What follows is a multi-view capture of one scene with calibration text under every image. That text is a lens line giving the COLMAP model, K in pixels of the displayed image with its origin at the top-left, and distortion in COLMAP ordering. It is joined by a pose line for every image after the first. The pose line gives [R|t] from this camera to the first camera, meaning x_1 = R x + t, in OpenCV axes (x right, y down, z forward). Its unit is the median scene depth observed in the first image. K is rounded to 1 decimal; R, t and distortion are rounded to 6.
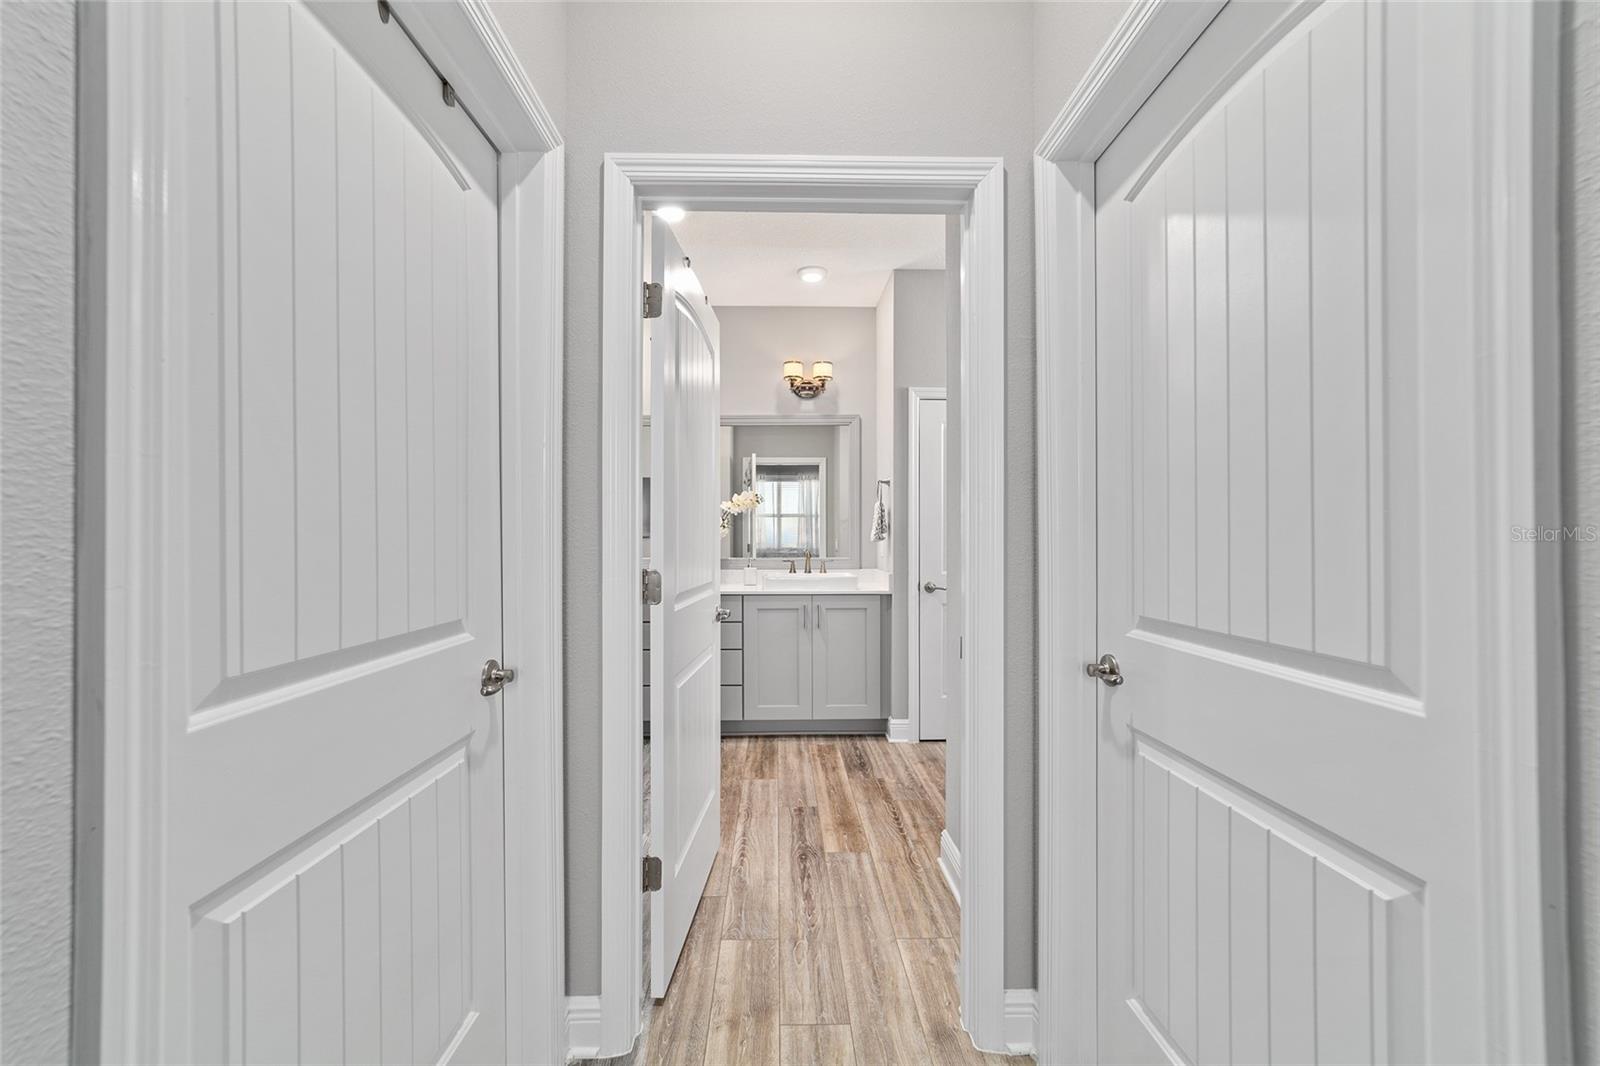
lens RADIAL K [[614.5, 0, 784.2], [0, 614.5, 535.0], [0, 0, 1]] dist [-0.005625, 0.000276]
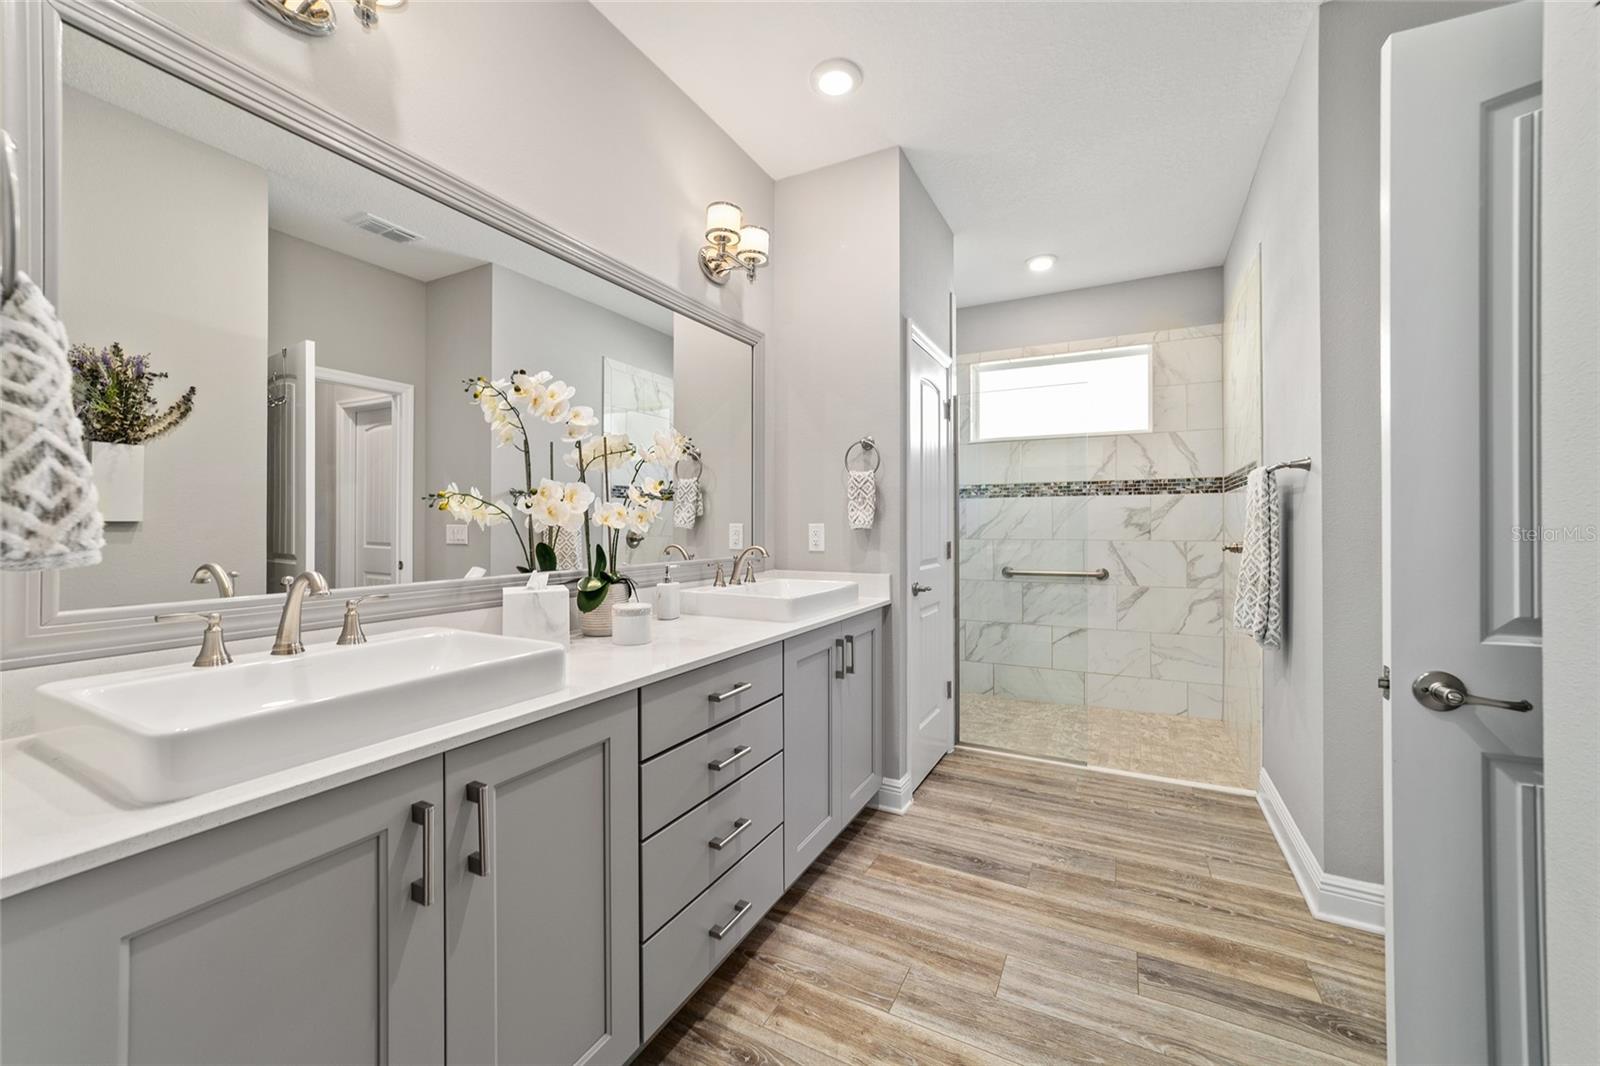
lens RADIAL K [[614.5, 0, 795.6], [0, 614.5, 525.7], [0, 0, 1]] dist [-0.005625, 0.000276]
pose [[0.485146, -0.004231, 0.874423, -0.581339], [-0.000411, 0.999987, 0.005066, 0.002639], [-0.874433, -0.002817, 0.485138, 0.883091]]
